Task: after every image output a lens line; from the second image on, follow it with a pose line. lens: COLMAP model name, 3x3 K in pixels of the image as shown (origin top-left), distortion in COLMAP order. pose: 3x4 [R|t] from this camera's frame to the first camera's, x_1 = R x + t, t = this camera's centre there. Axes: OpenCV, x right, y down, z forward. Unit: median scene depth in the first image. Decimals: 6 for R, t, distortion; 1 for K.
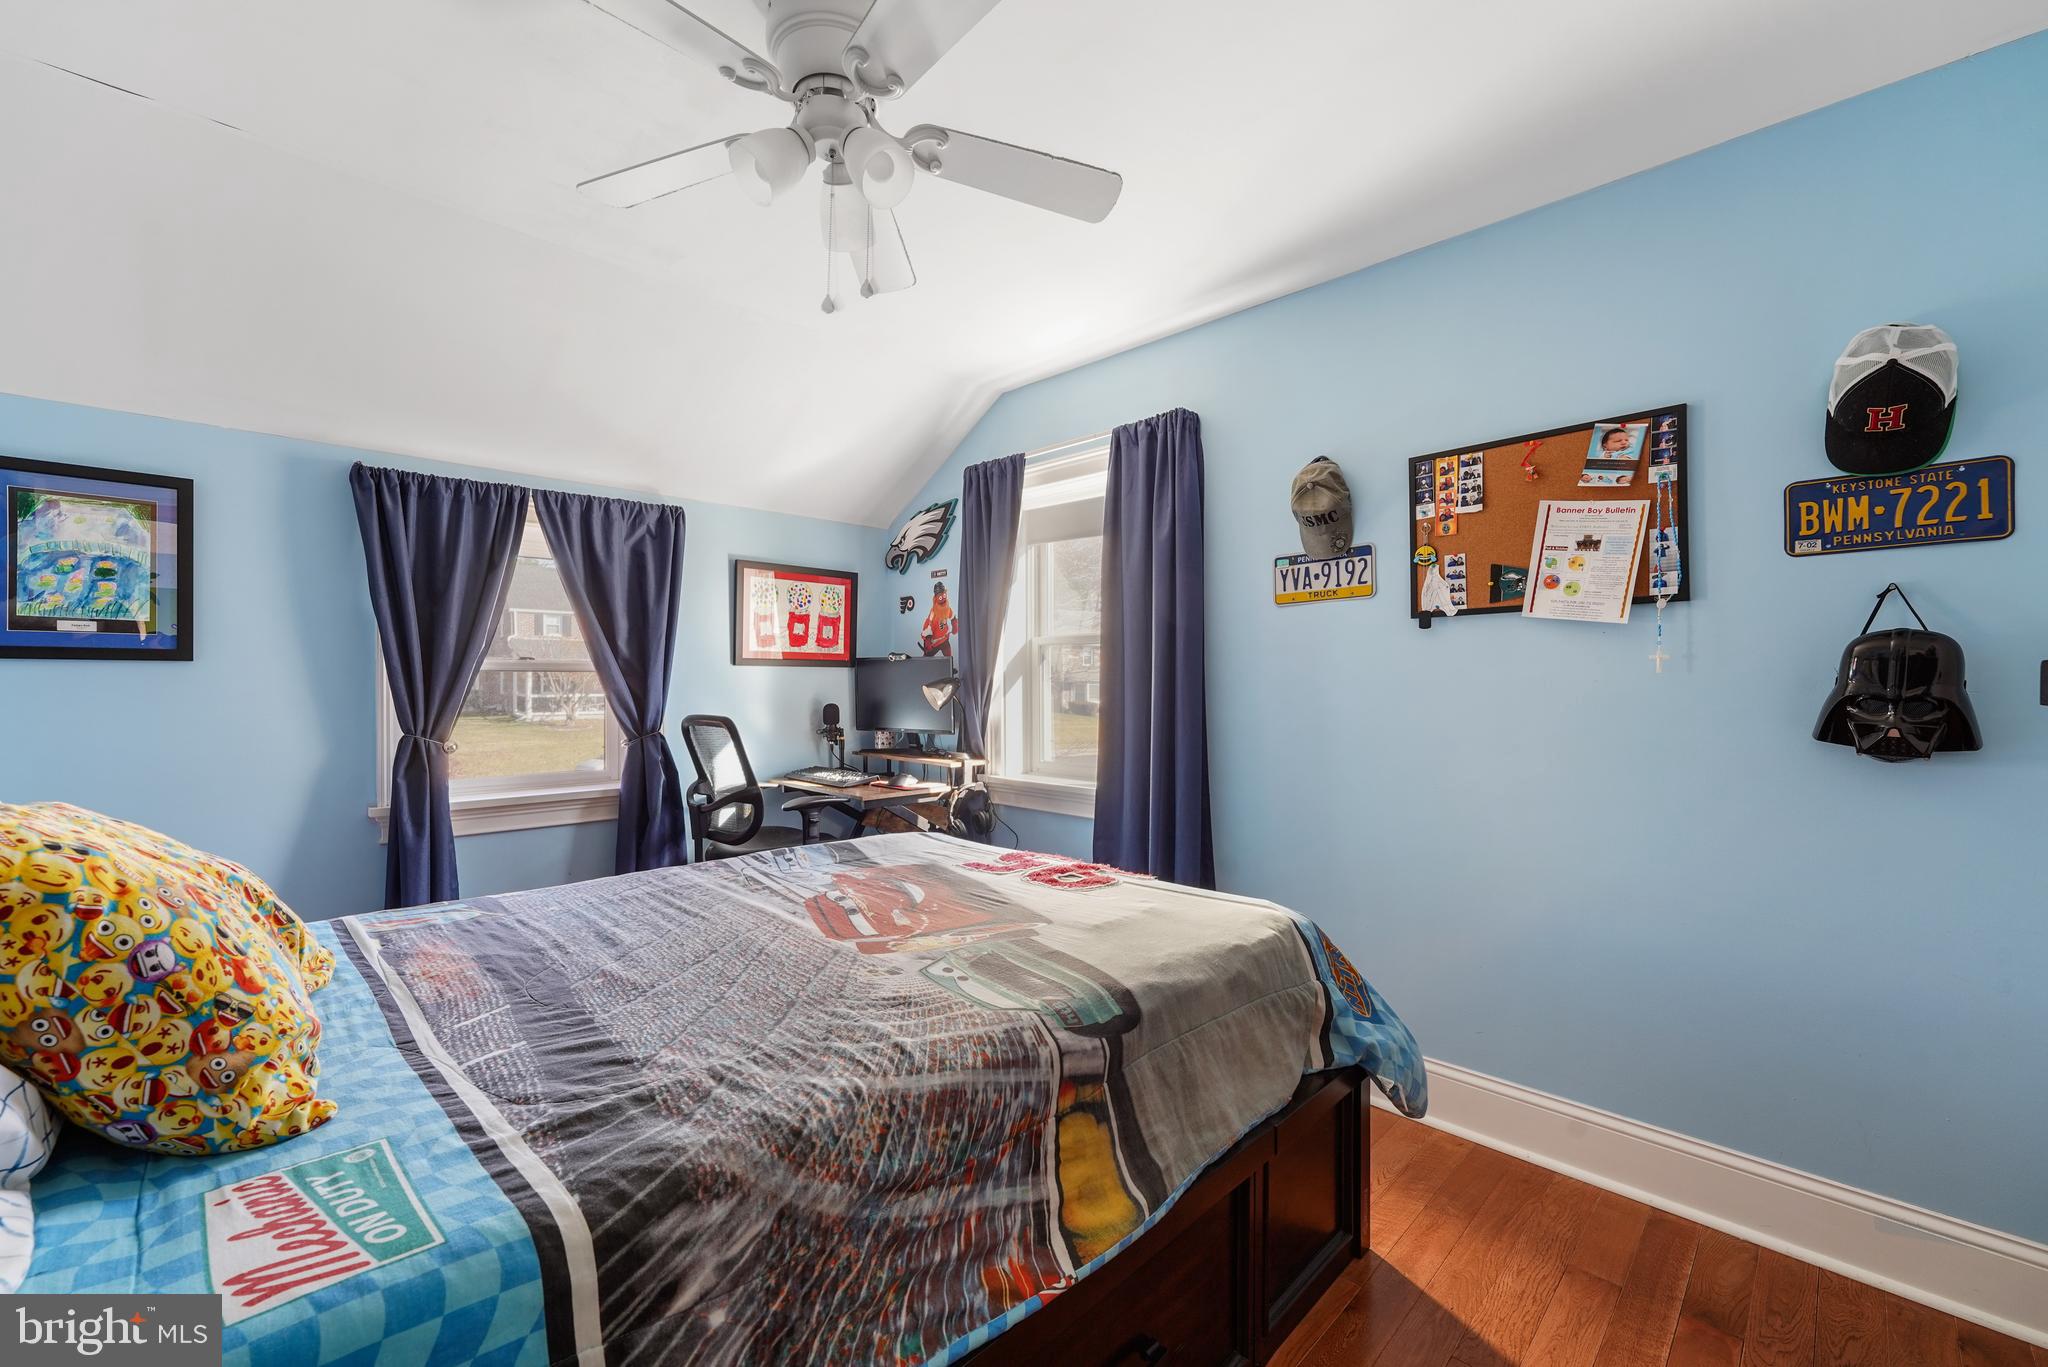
lens RADIAL K [[833.6, 0, 1007.7], [0, 833.6, 687.3], [0, 0, 1]] dist [-0.000583, -0.000031]
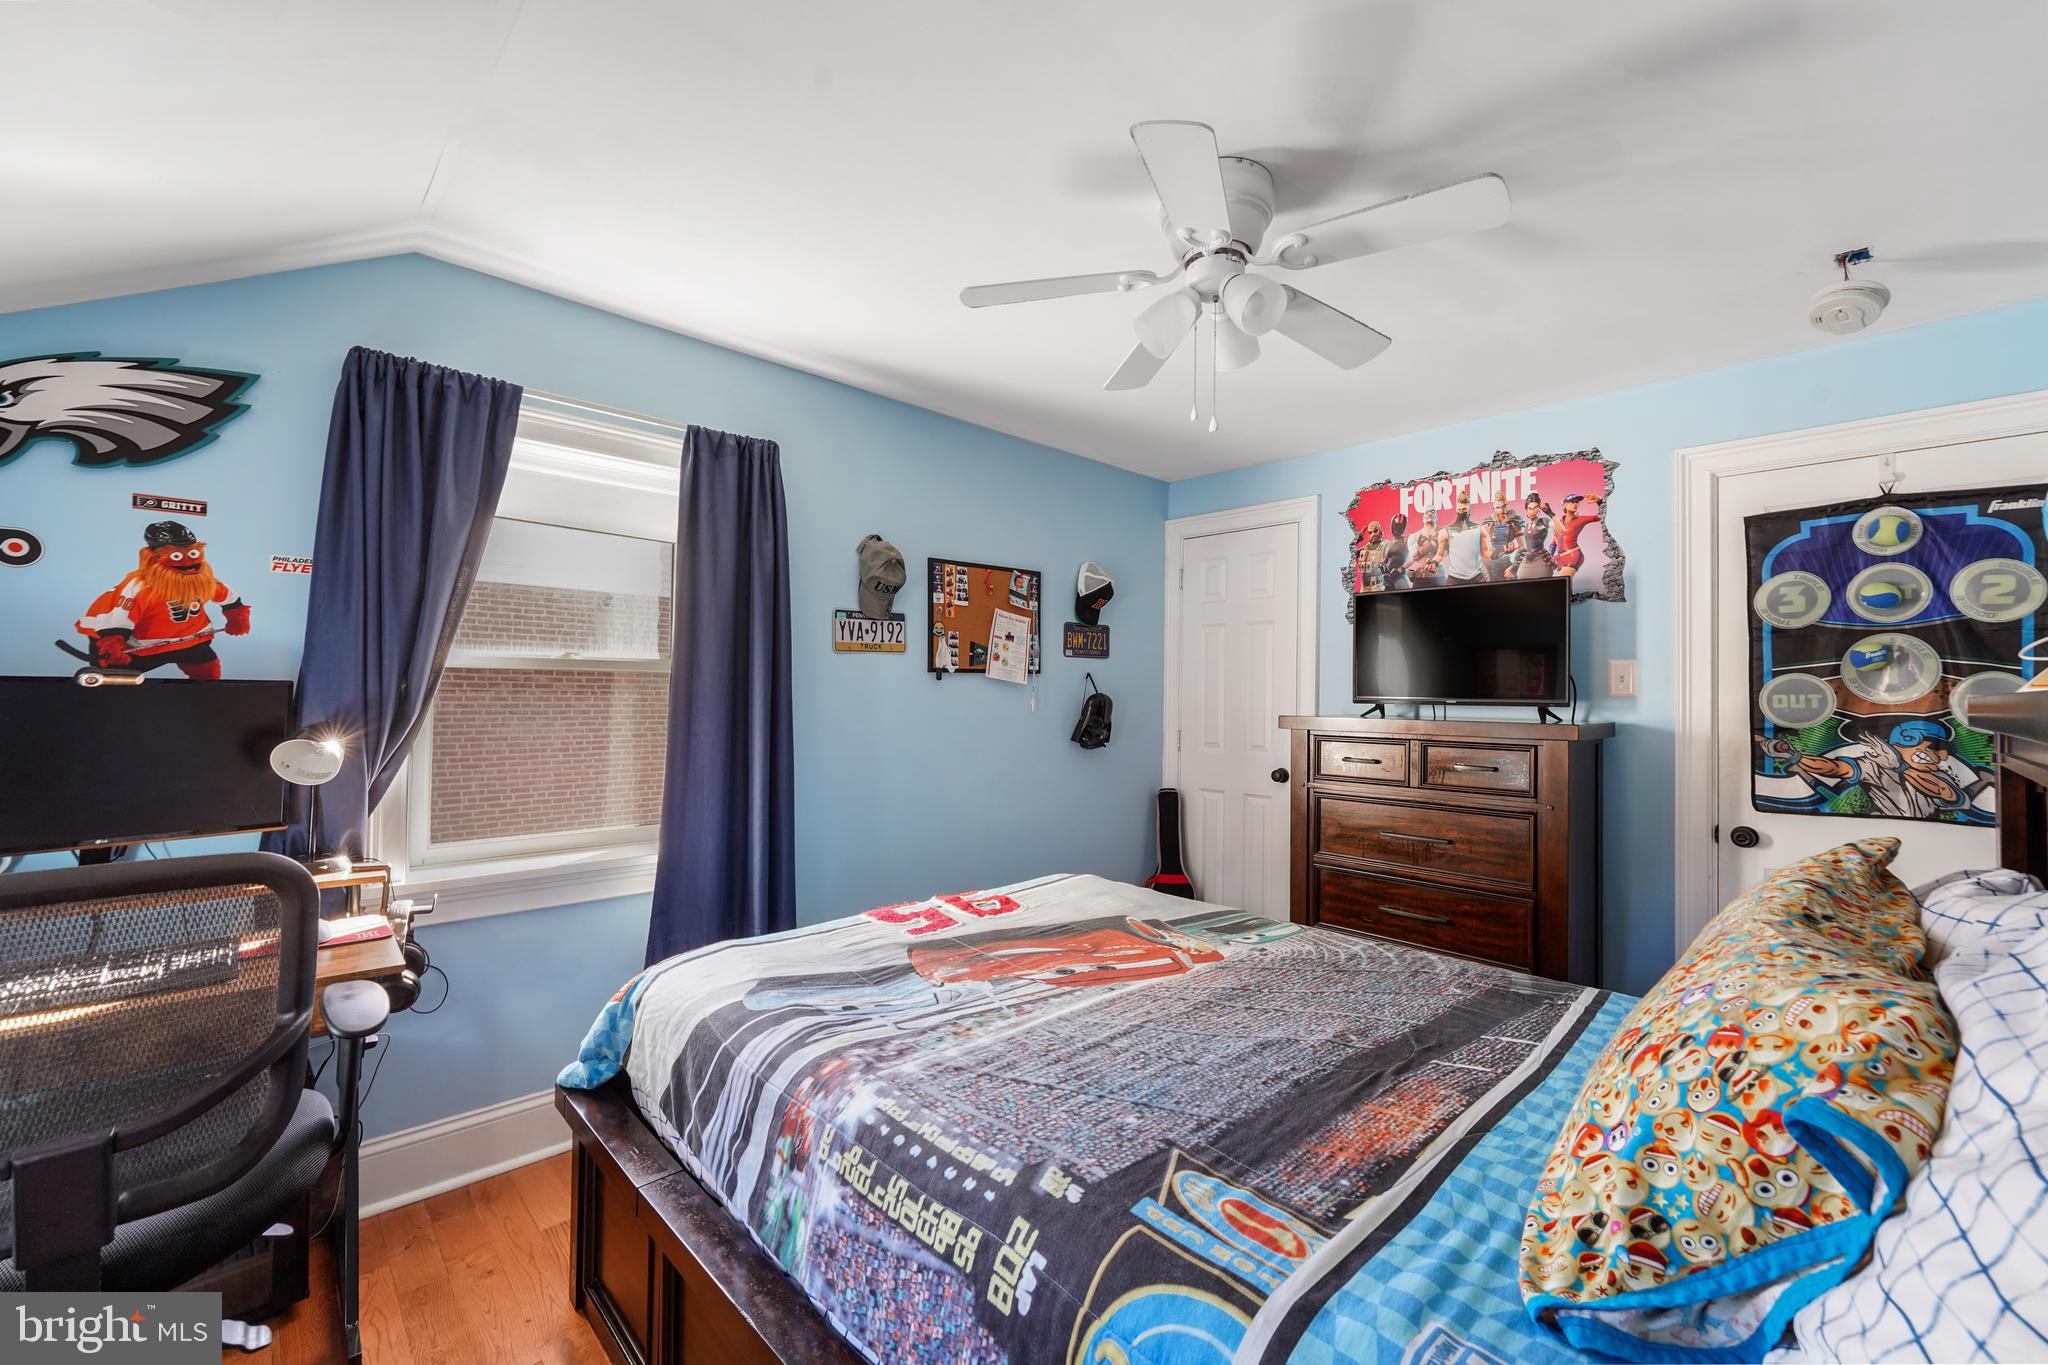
lens RADIAL K [[830.4, 0, 1030.9], [0, 830.4, 679.8], [0, 0, 1]] dist [-0.001489, -0.000016]
pose [[0.014577, 0.013835, 0.999798, -0.918687], [-0.006541, 0.999884, -0.013741, -0.052344], [-0.999872, -0.006339, 0.014666, 0.819306]]
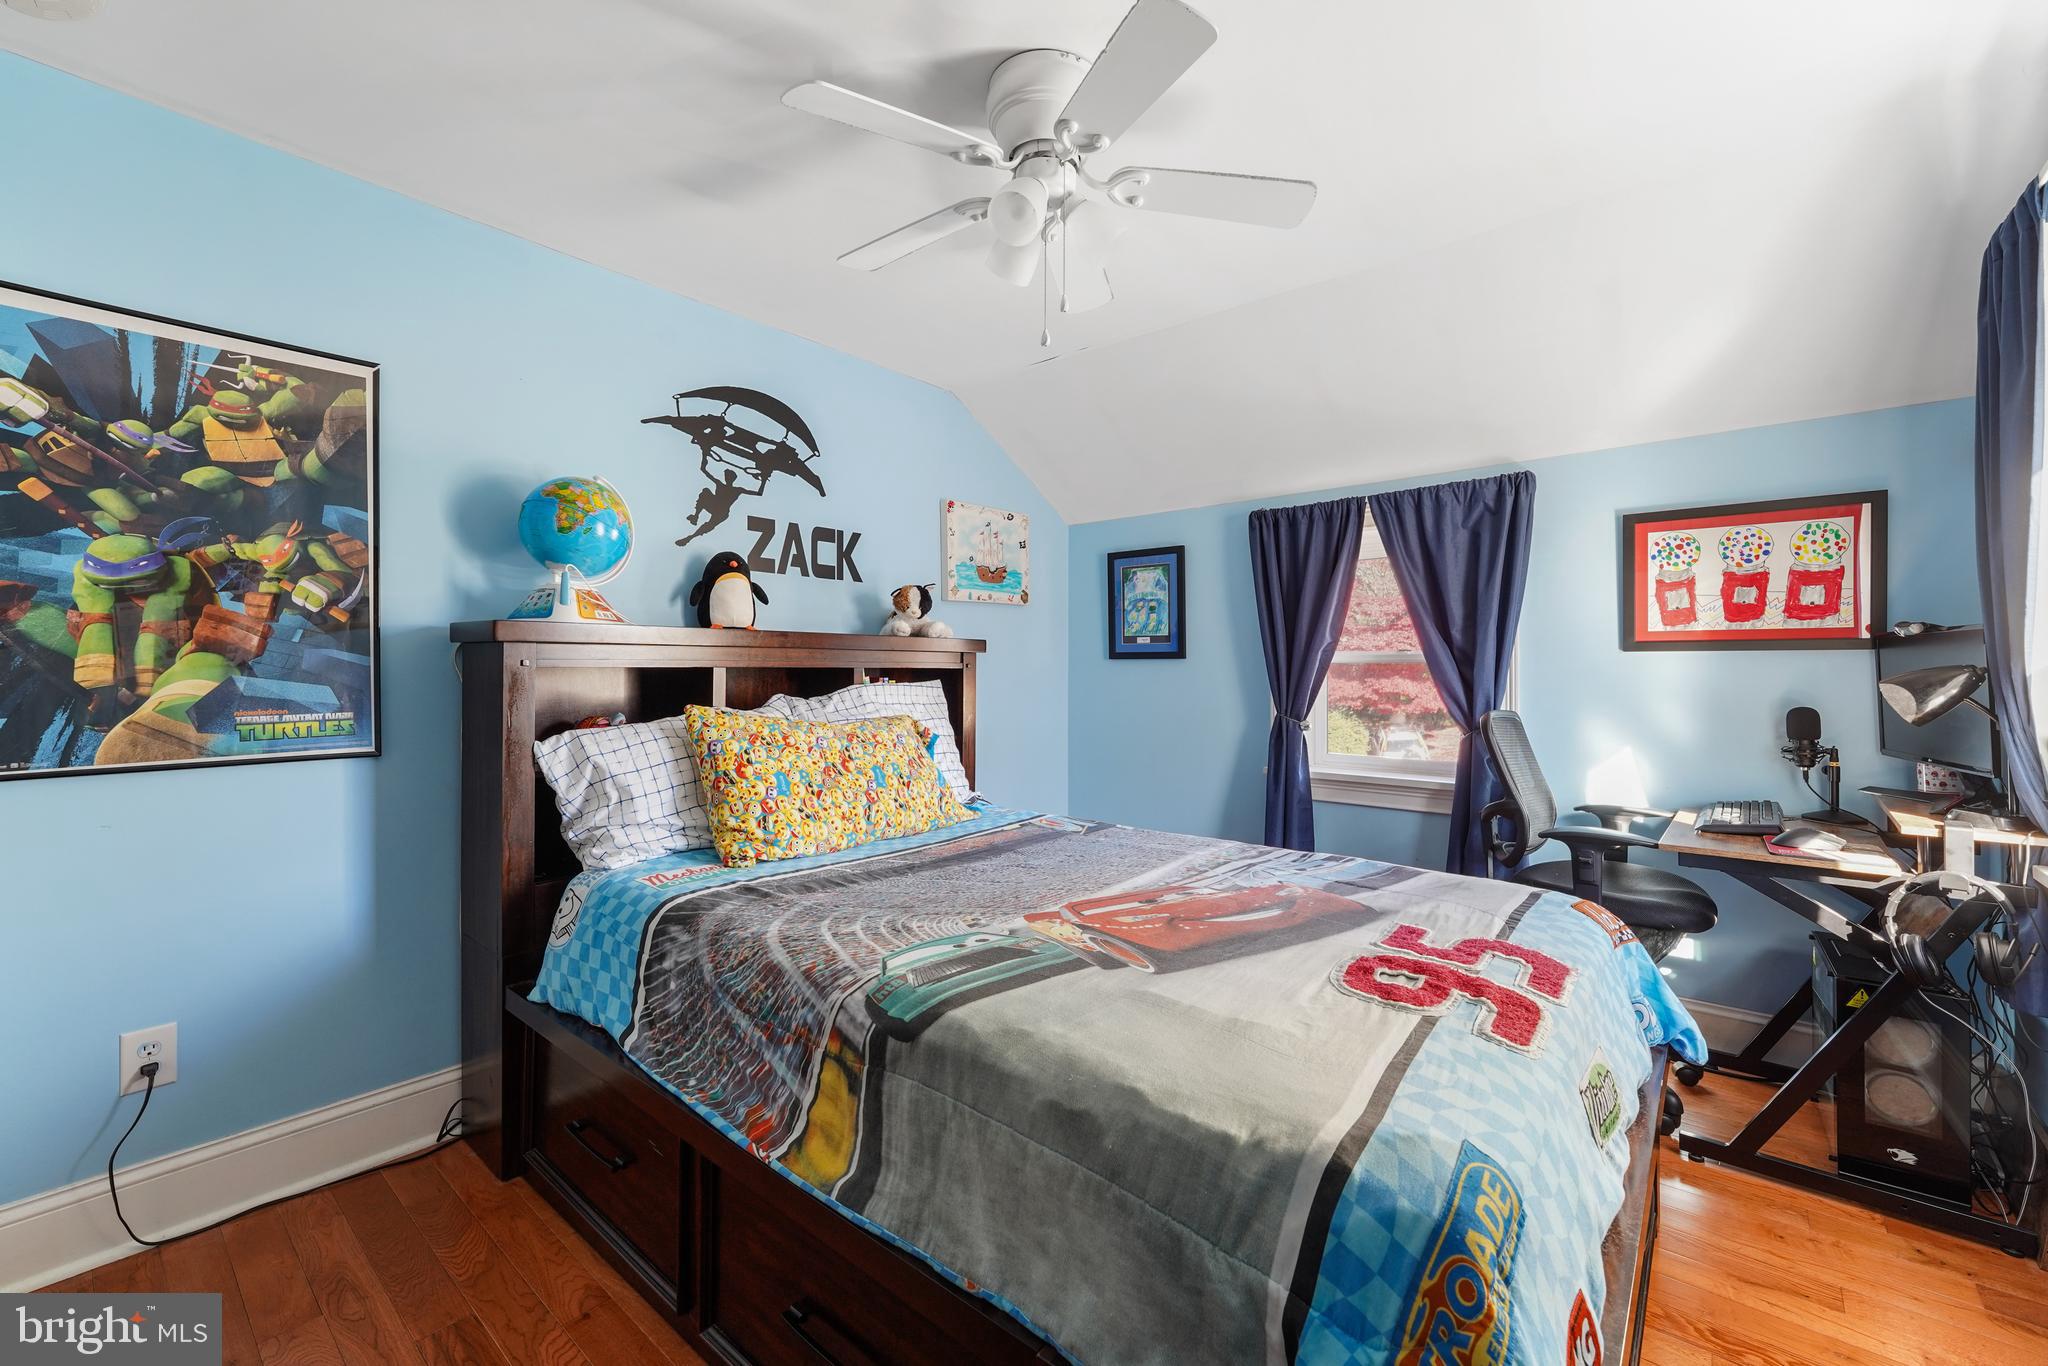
lens RADIAL K [[830.4, 0, 1030.9], [0, 830.4, 680.3], [0, 0, 1]] dist [-0.001489, -0.000016]
pose [[0.091007, 0.011238, -0.995787, 0.601176], [-0.008555, 0.999908, 0.010503, -0.004710], [0.995813, 0.007563, 0.091095, 0.581628]]
